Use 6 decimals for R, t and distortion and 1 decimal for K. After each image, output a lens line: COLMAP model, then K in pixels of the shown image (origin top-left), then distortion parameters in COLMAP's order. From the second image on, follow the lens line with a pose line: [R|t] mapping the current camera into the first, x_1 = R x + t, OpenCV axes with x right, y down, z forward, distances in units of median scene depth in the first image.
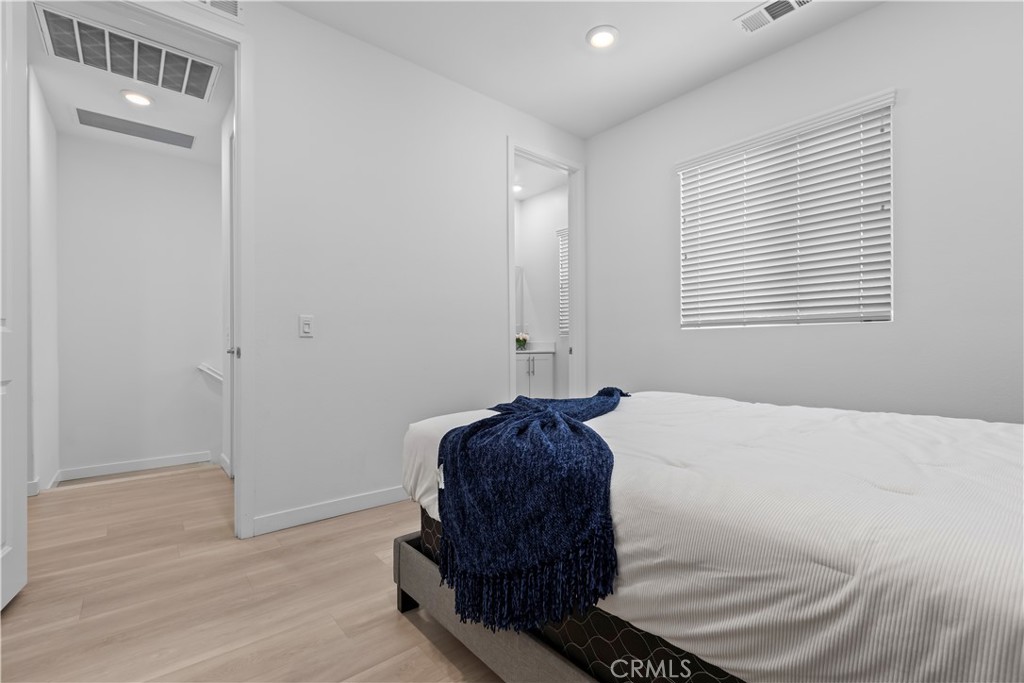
lens RADIAL K [[449.1, 0, 524.6], [0, 449.1, 345.7], [0, 0, 1]] dist [0.000422, -0.000355]
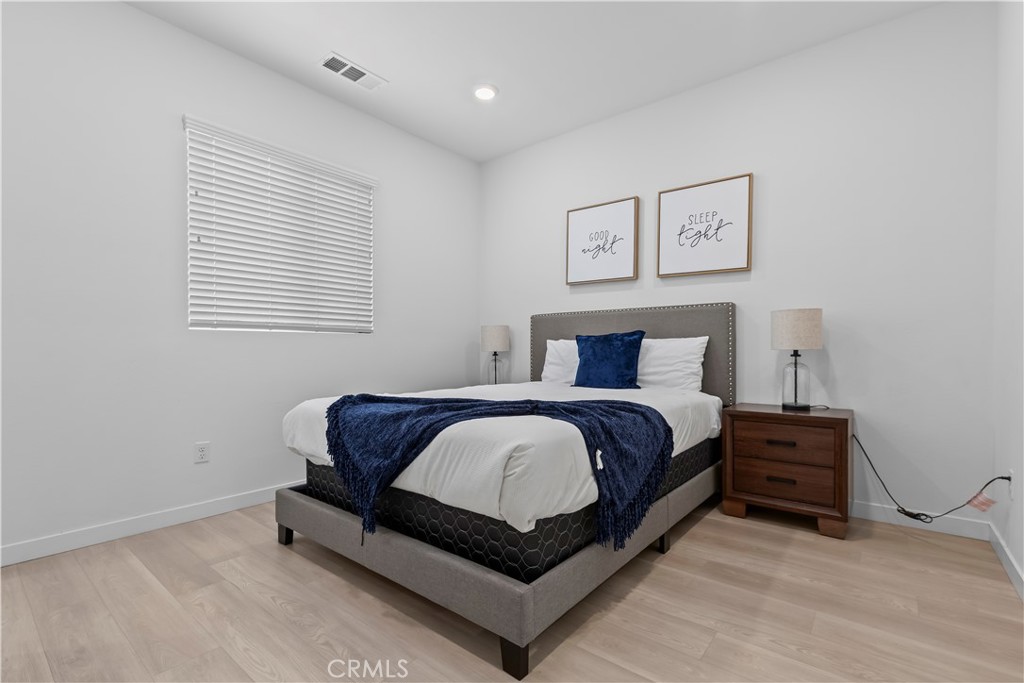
lens RADIAL K [[449.1, 0, 524.6], [0, 449.1, 345.7], [0, 0, 1]] dist [0.000422, -0.000355]
pose [[-0.182063, 0.011638, 0.983218, -0.587546], [0.001753, 0.999932, -0.011512, 0.002712], [-0.983285, -0.000372, -0.182071, 0.627424]]
